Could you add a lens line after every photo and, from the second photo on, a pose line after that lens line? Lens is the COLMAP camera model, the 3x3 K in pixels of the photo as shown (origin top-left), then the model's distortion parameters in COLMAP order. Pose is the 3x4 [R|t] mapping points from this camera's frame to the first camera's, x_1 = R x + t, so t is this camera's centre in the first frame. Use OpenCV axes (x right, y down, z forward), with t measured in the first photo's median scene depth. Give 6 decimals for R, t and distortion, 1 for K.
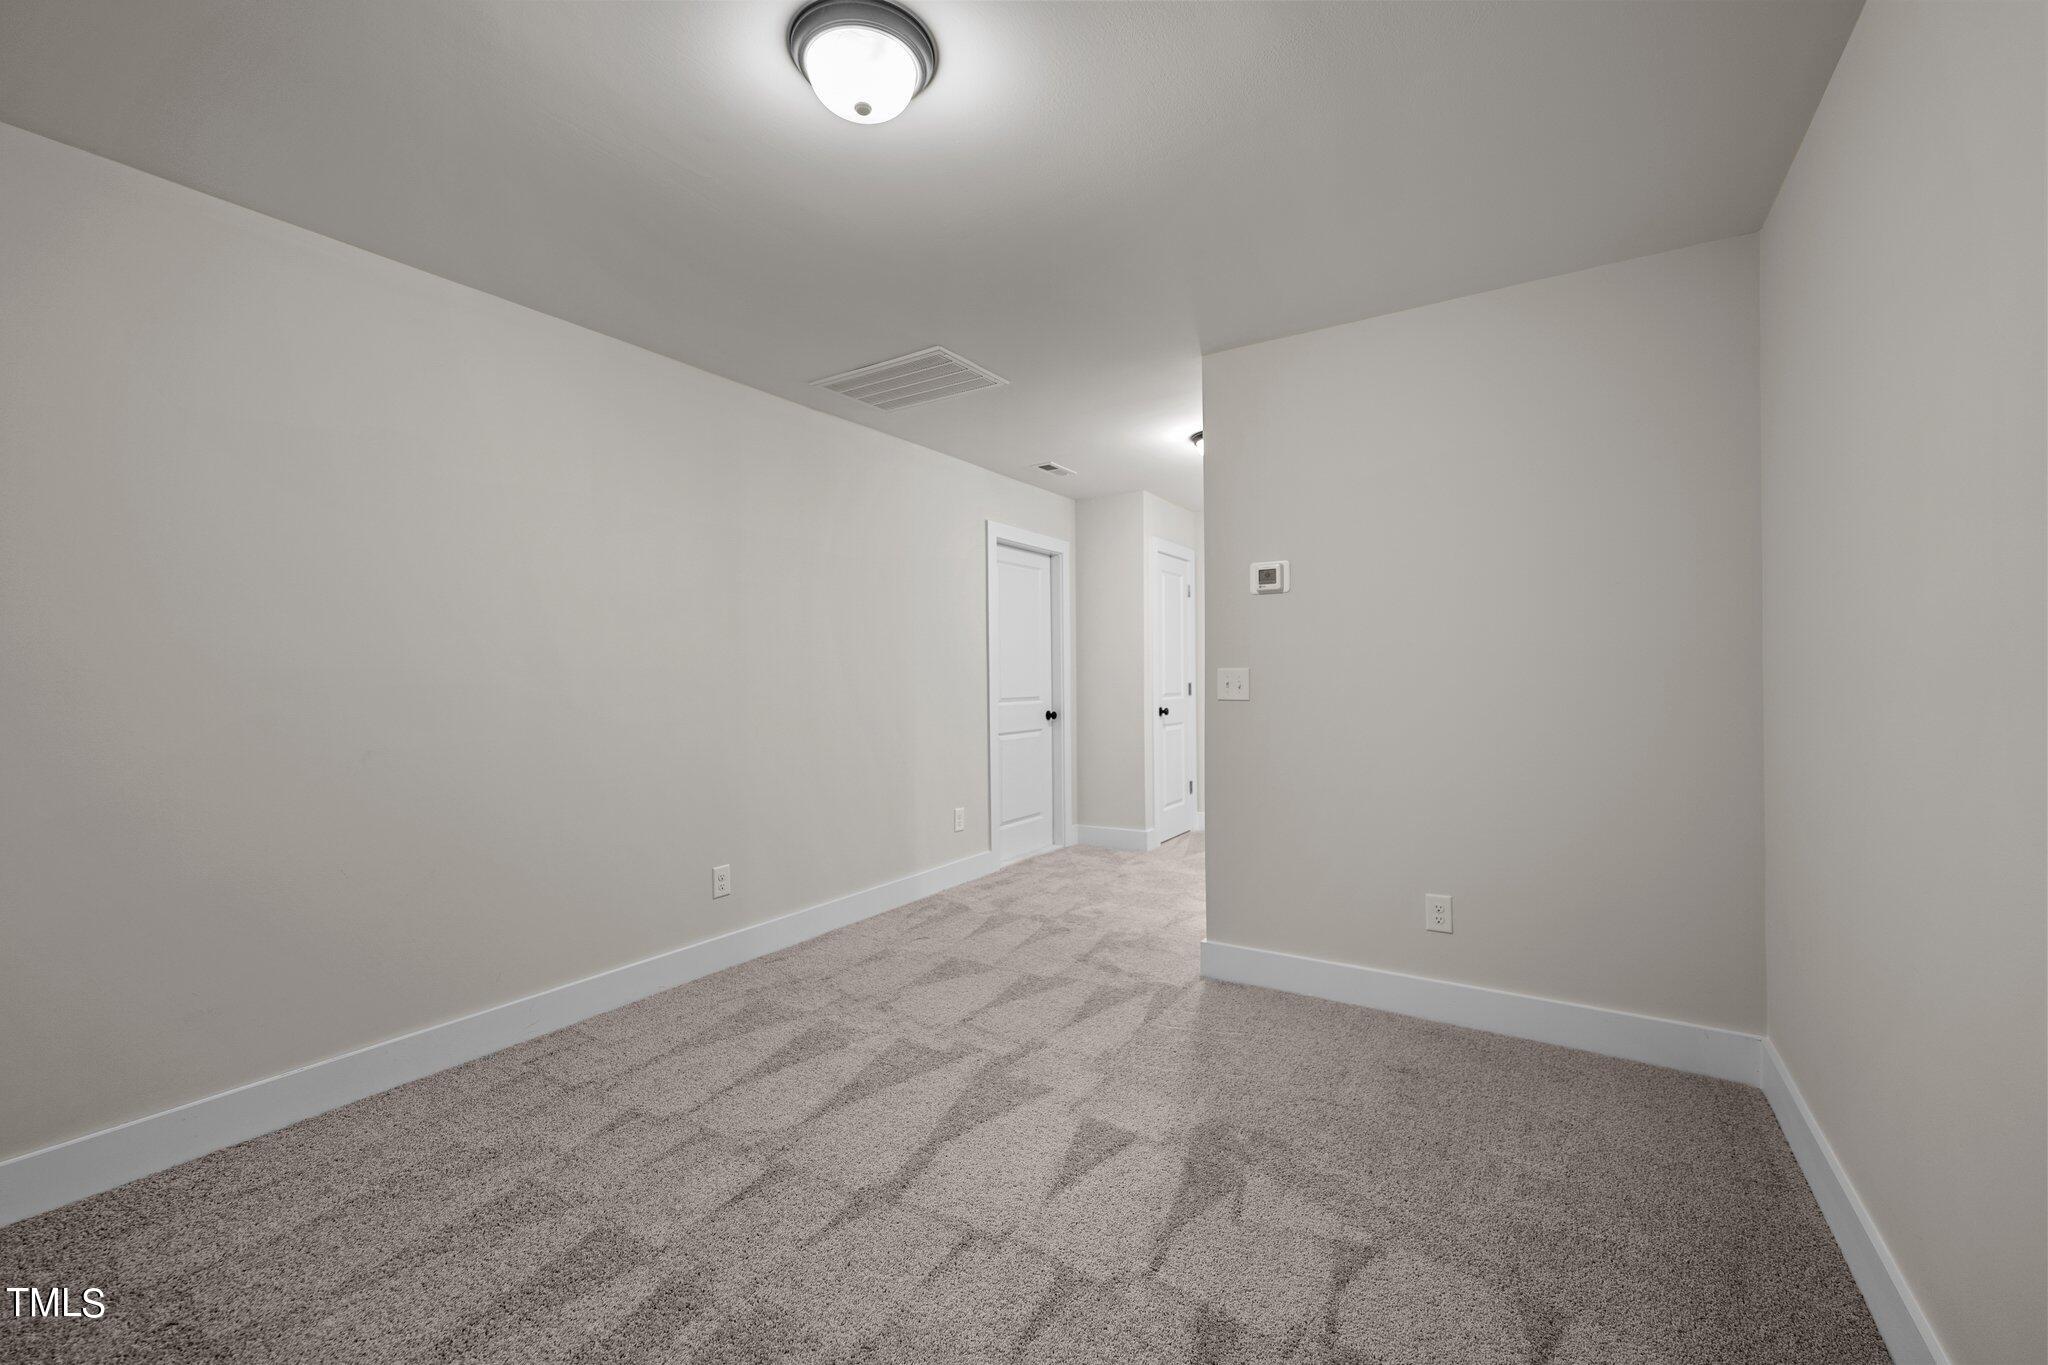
lens RADIAL K [[832.7, 0, 1024.0], [0, 832.7, 682.5], [0, 0, 1]] dist [0.001432, -0.000123]
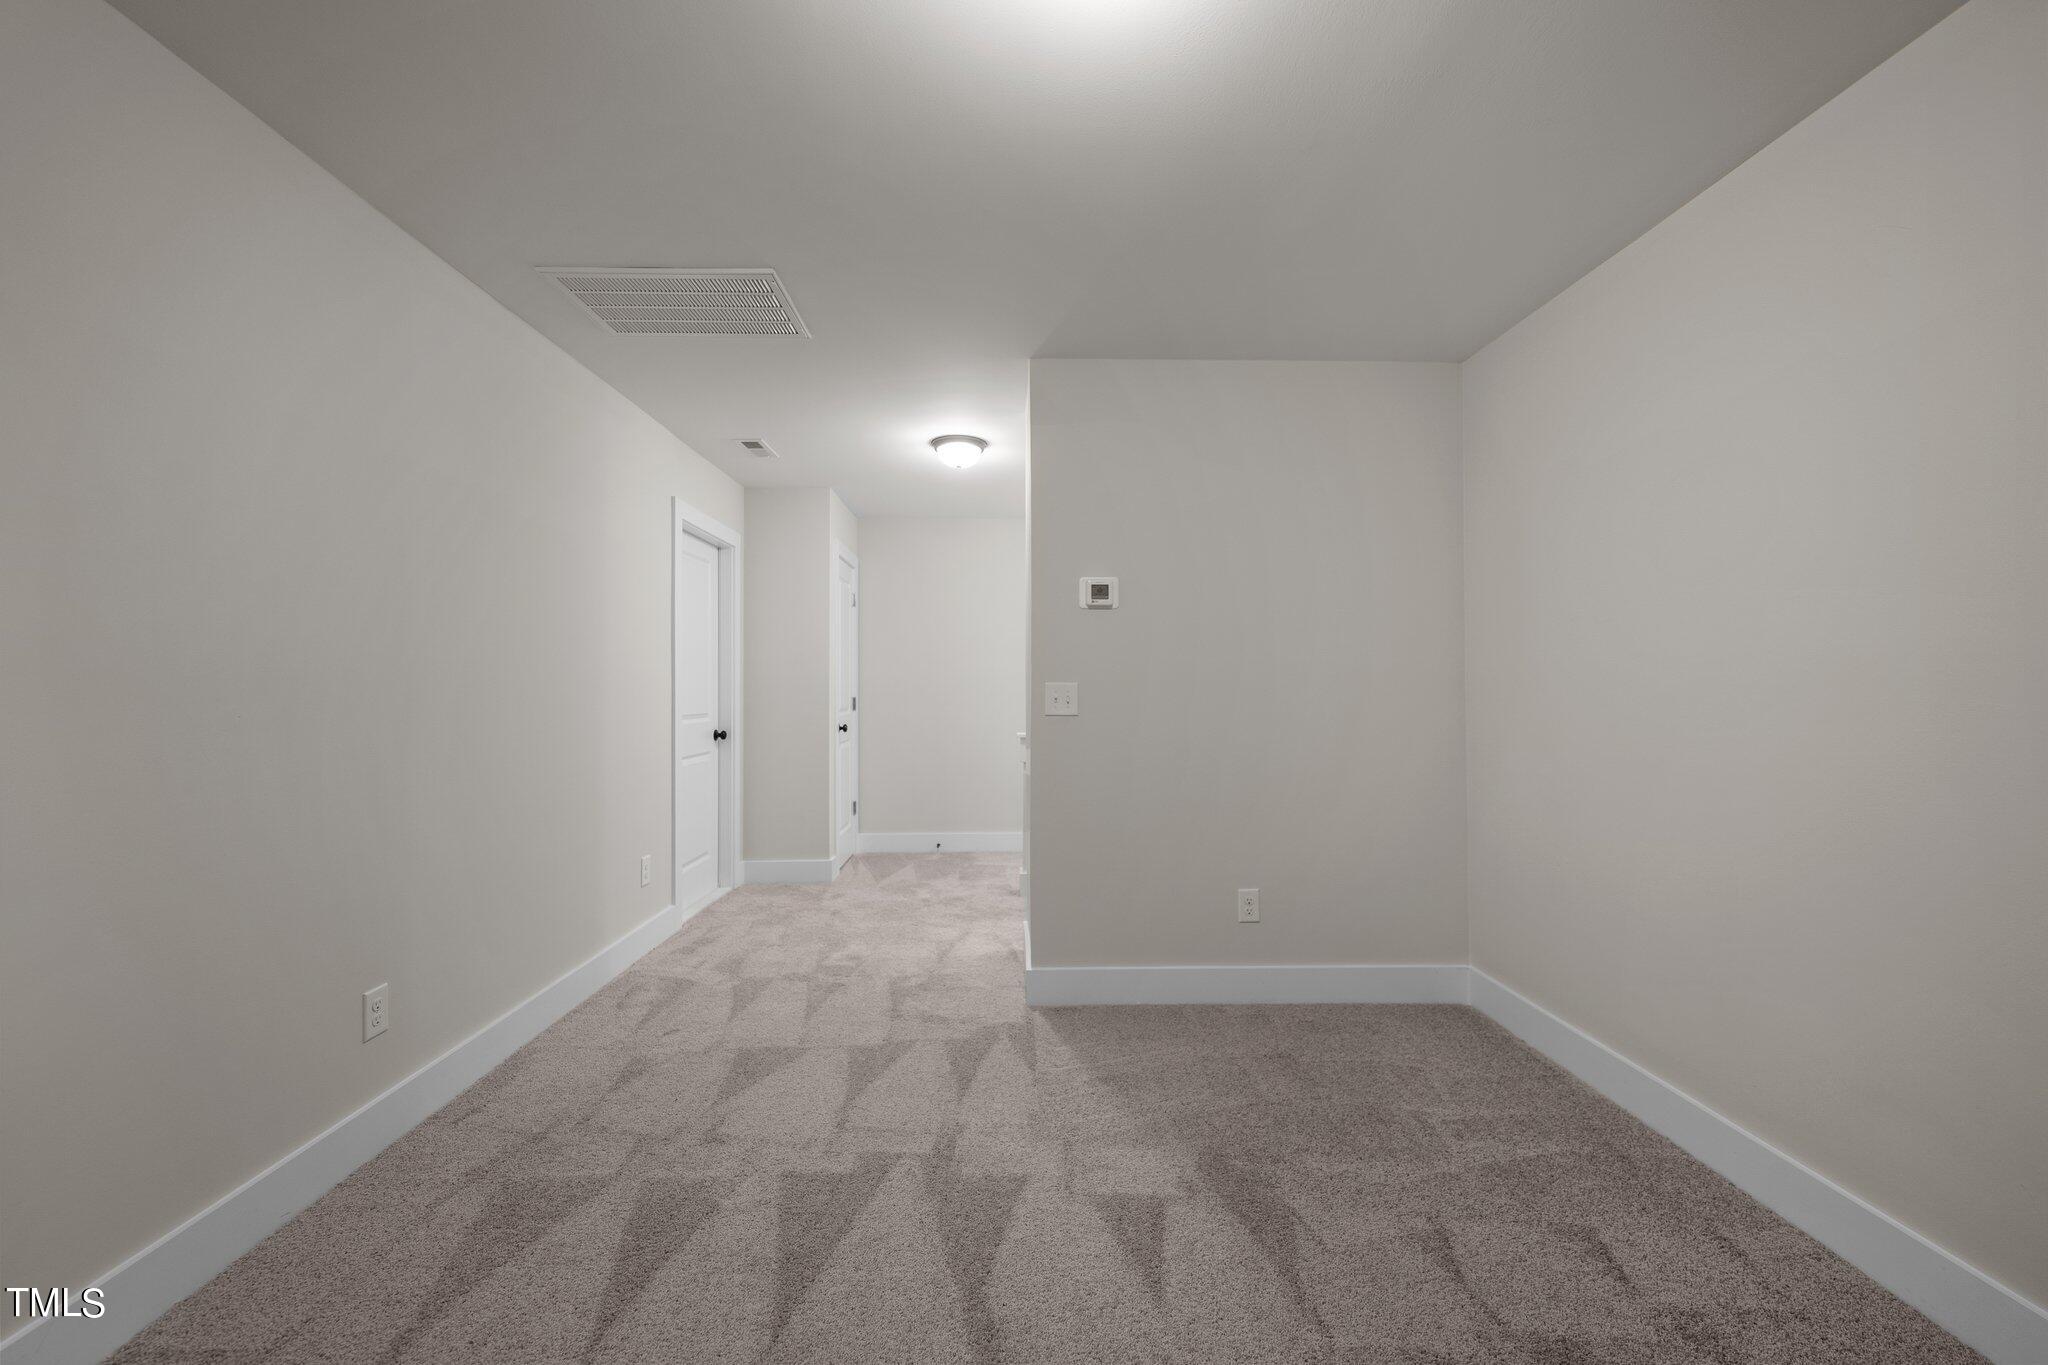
lens RADIAL K [[832.7, 0, 1024.0], [0, 832.7, 682.5], [0, 0, 1]] dist [0.001432, -0.000123]
pose [[0.830051, 0.011810, 0.557562, -0.328806], [-0.002109, 0.999835, -0.018038, 0.000148], [-0.557683, 0.013797, 0.829939, 0.212142]]
